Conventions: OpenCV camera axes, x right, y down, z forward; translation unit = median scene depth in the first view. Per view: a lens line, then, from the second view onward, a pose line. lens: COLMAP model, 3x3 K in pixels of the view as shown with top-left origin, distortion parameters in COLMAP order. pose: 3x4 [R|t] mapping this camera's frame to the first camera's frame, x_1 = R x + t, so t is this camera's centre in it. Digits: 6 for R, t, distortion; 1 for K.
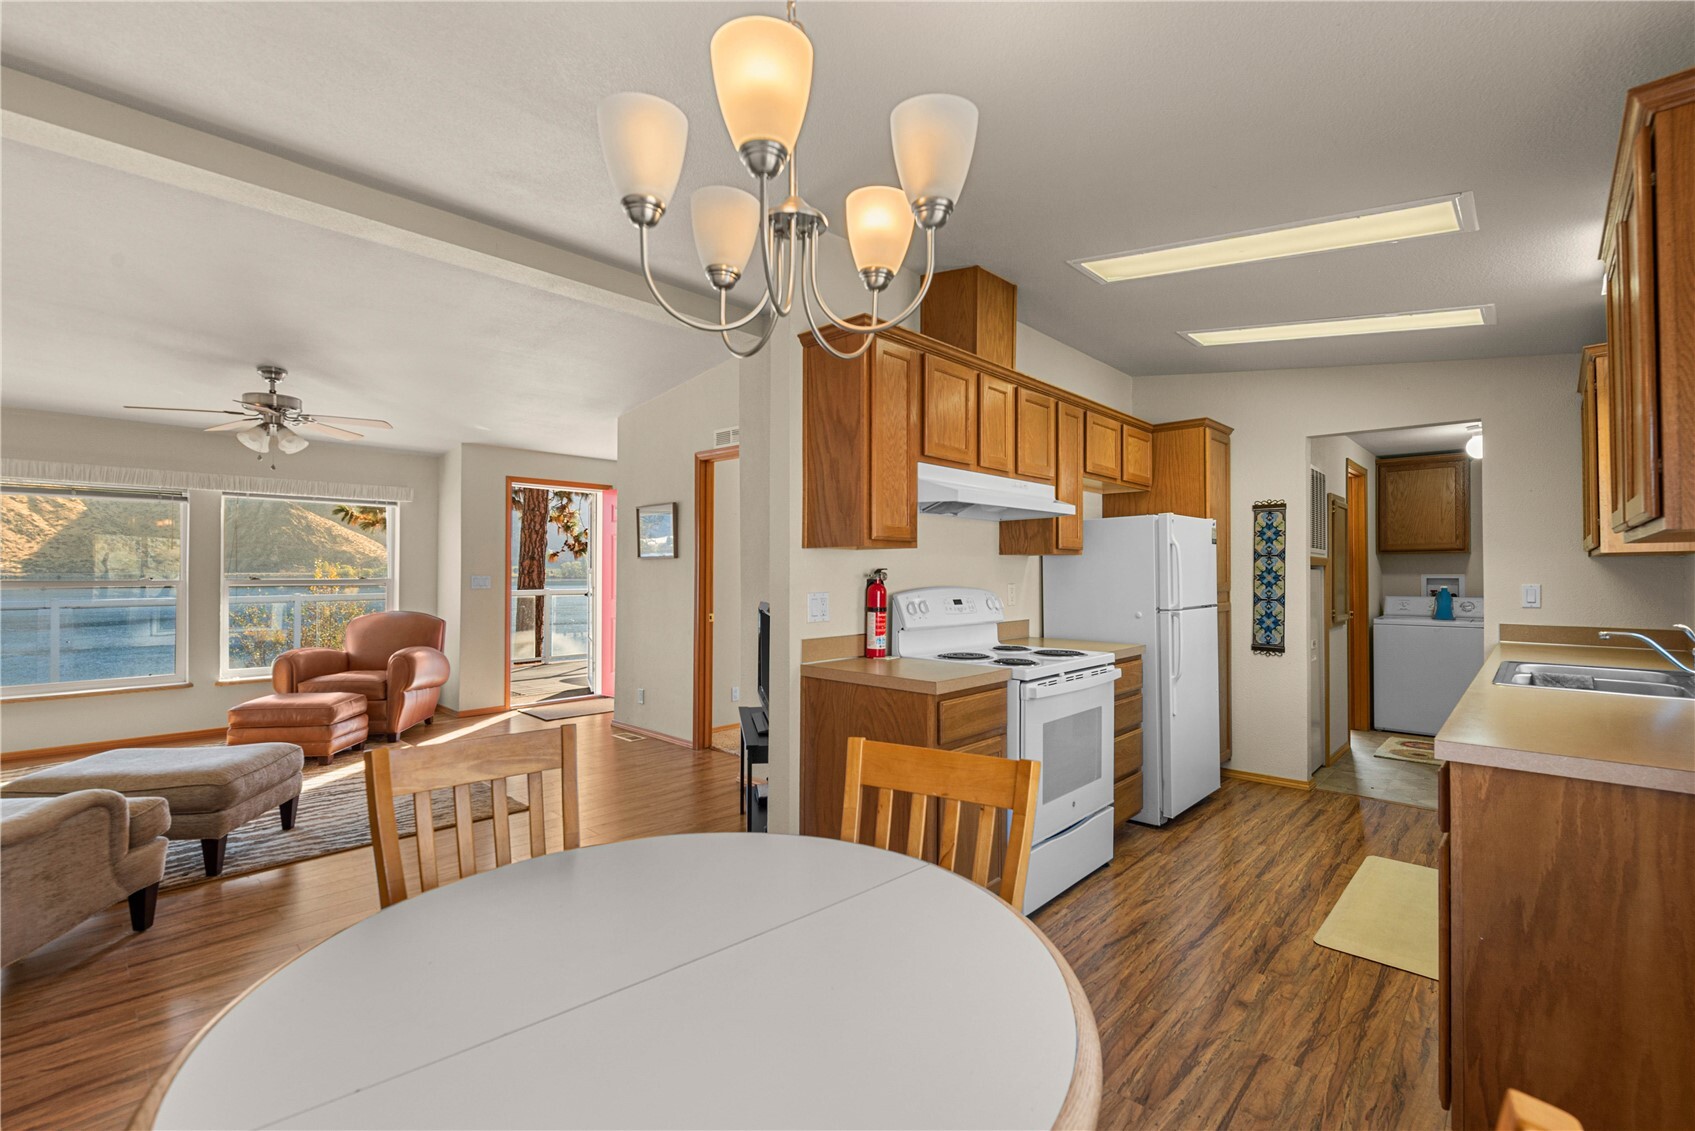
lens RADIAL K [[747.5, 0, 874.4], [0, 747.5, 564.6], [0, 0, 1]] dist [0.002467, 0.000188]
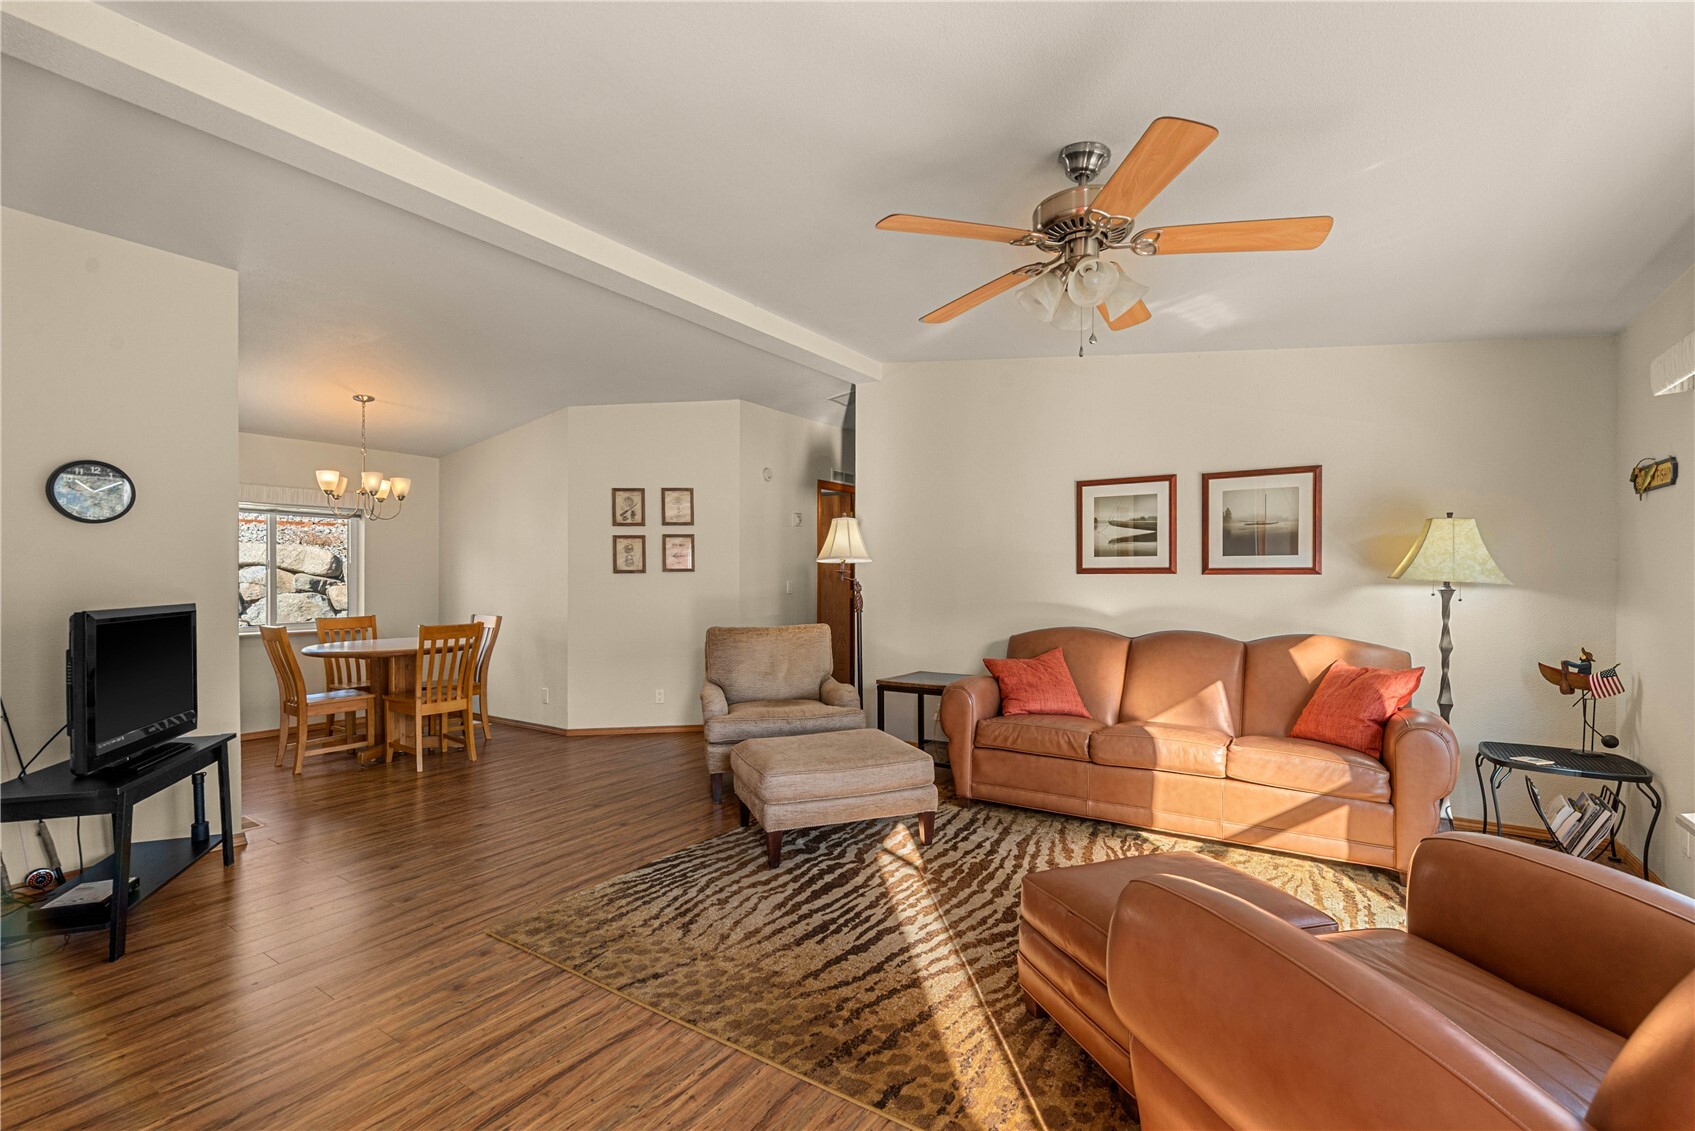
lens RADIAL K [[747.5, 0, 853.6], [0, 747.5, 563.1], [0, 0, 1]] dist [0.002467, 0.000188]
pose [[-0.988806, -0.005950, -0.149091, -0.525233], [-0.001553, 0.999561, -0.029588, 0.021811], [0.149201, -0.029025, -0.988381, 1.319991]]
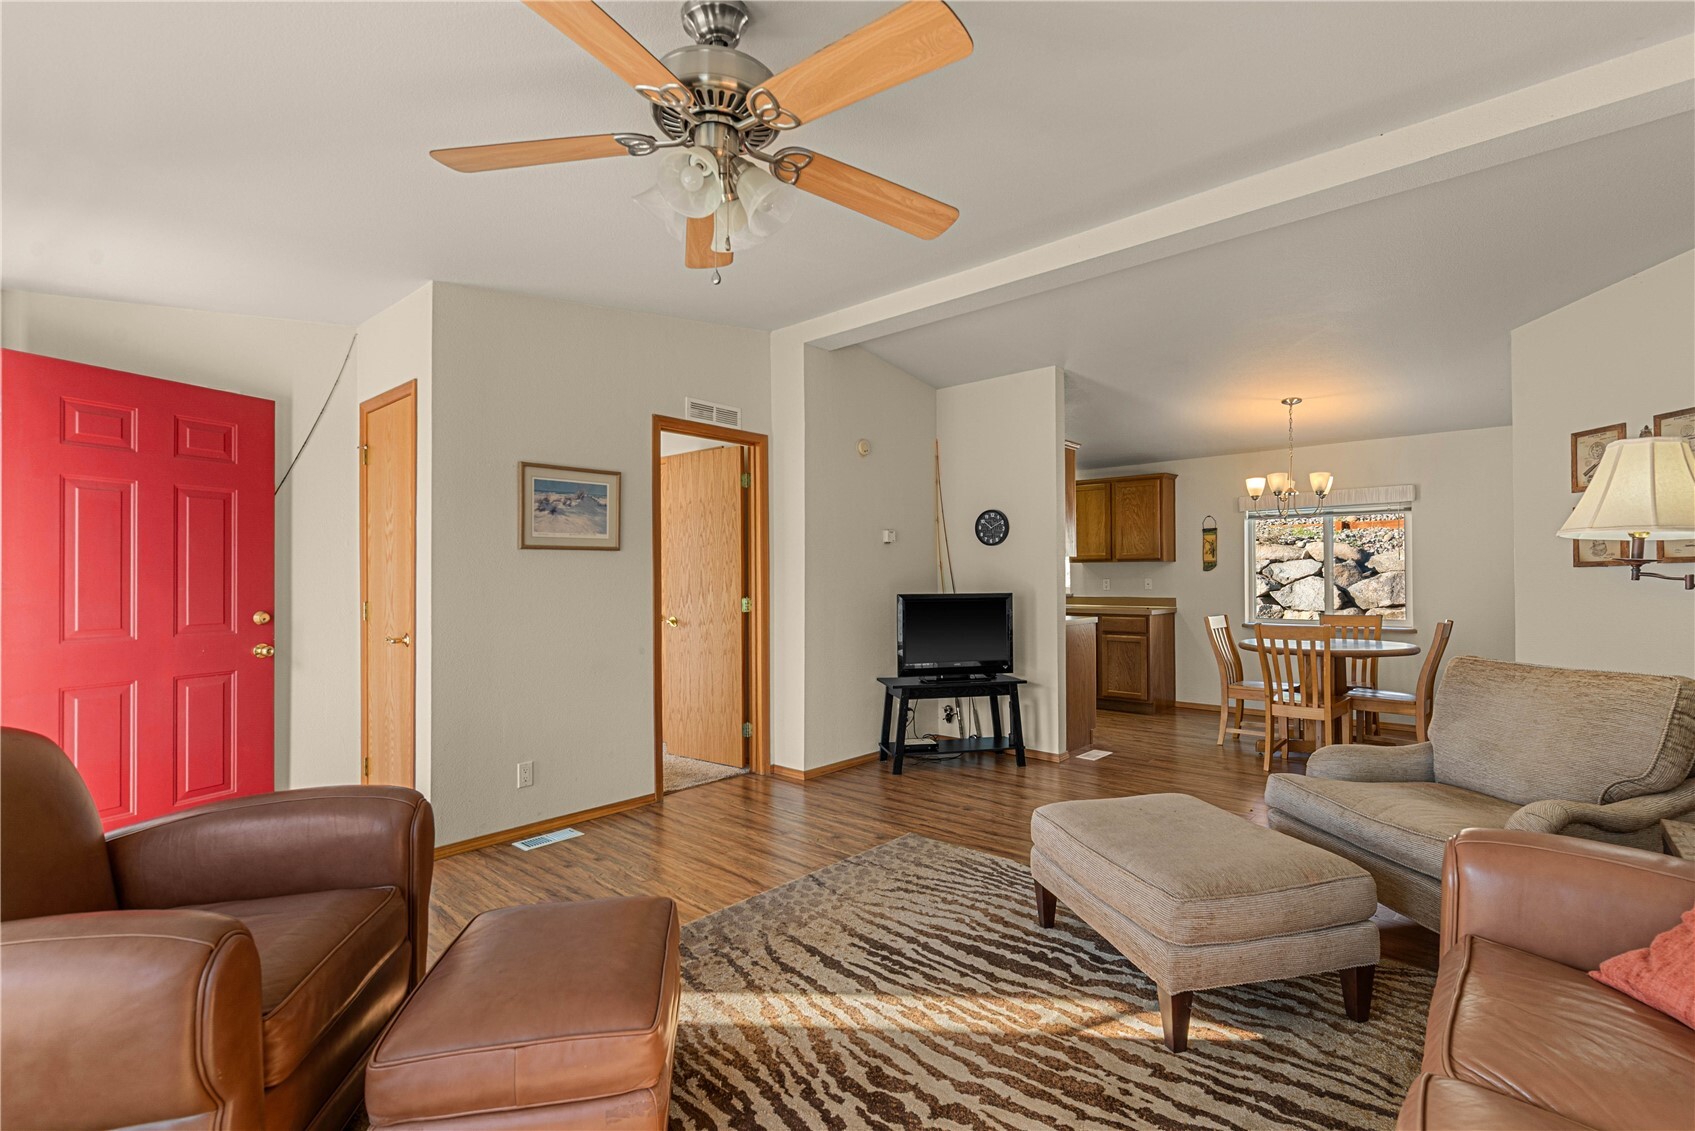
lens RADIAL K [[747.5, 0, 849.7], [0, 747.5, 571.7], [0, 0, 1]] dist [0.002467, 0.000188]
pose [[-0.010023, 0.005888, 0.999932, -1.053825], [-0.003732, 0.999975, -0.005926, 0.015327], [-0.999943, -0.003791, -0.010001, 0.844431]]
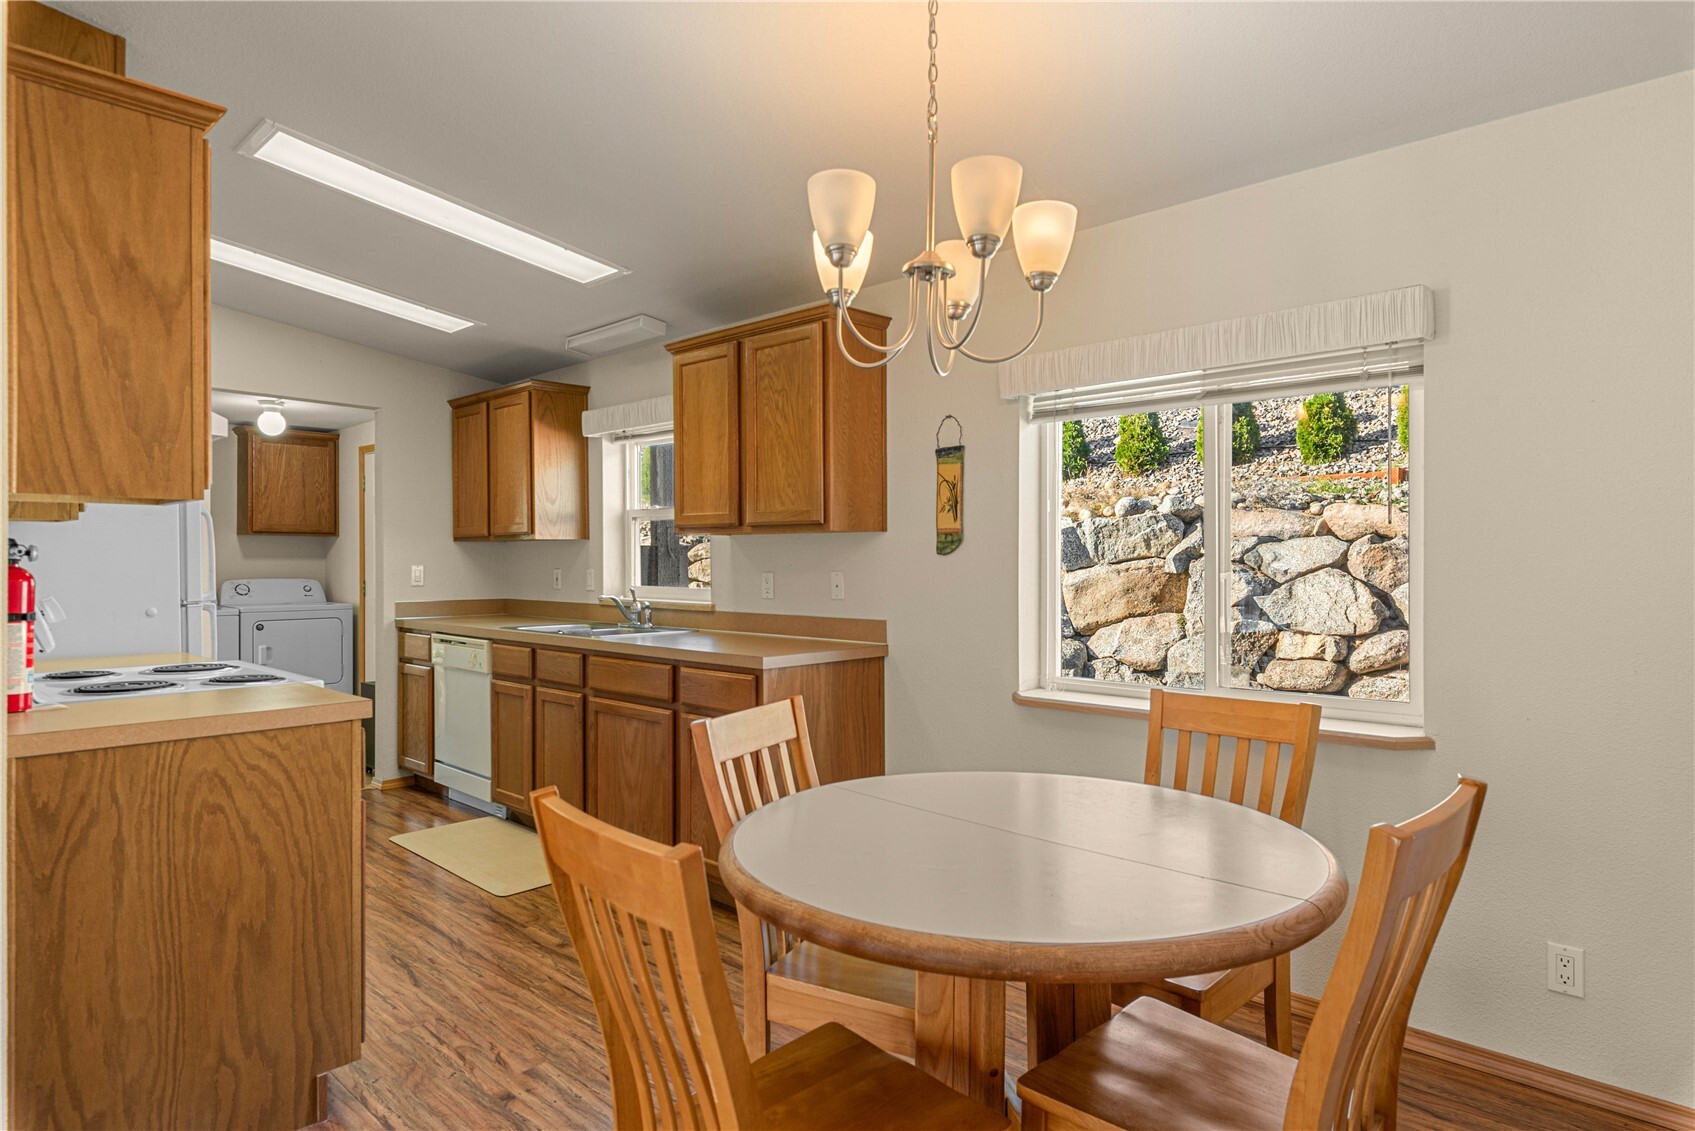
lens RADIAL K [[925.5, 0, 855.8], [0, 925.5, 567.7], [0, 0, 1]] dist [-0.008158, -0.000957]
pose [[0.007953, -0.007358, 0.999941, -0.378821], [-0.011615, 0.999905, 0.007450, 0.008532], [-0.999901, -0.011674, 0.007867, 0.251743]]
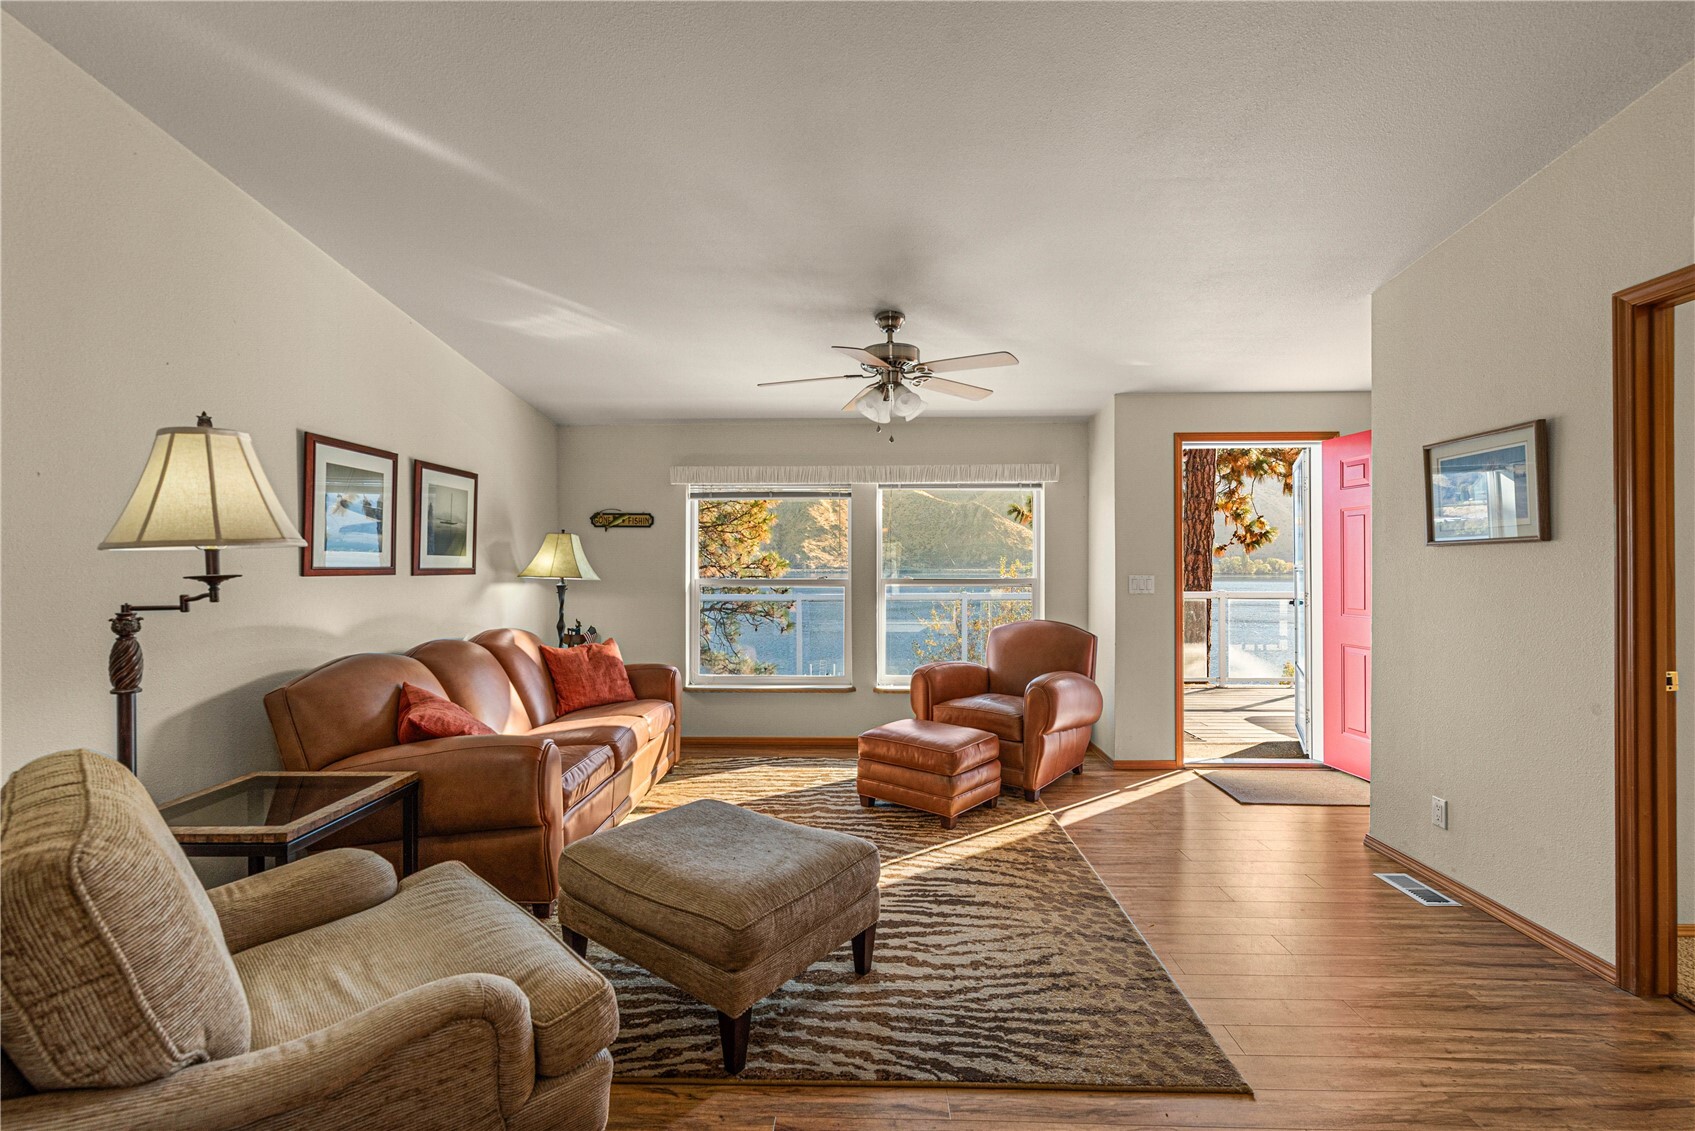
lens RADIAL K [[747.5, 0, 850.8], [0, 747.5, 563.8], [0, 0, 1]] dist [0.002467, 0.000188]
pose [[0.657429, -0.006219, -0.753490, -0.214734], [0.009369, 0.999956, -0.000079, 0.001640], [0.753458, -0.007007, 0.657459, 0.404889]]
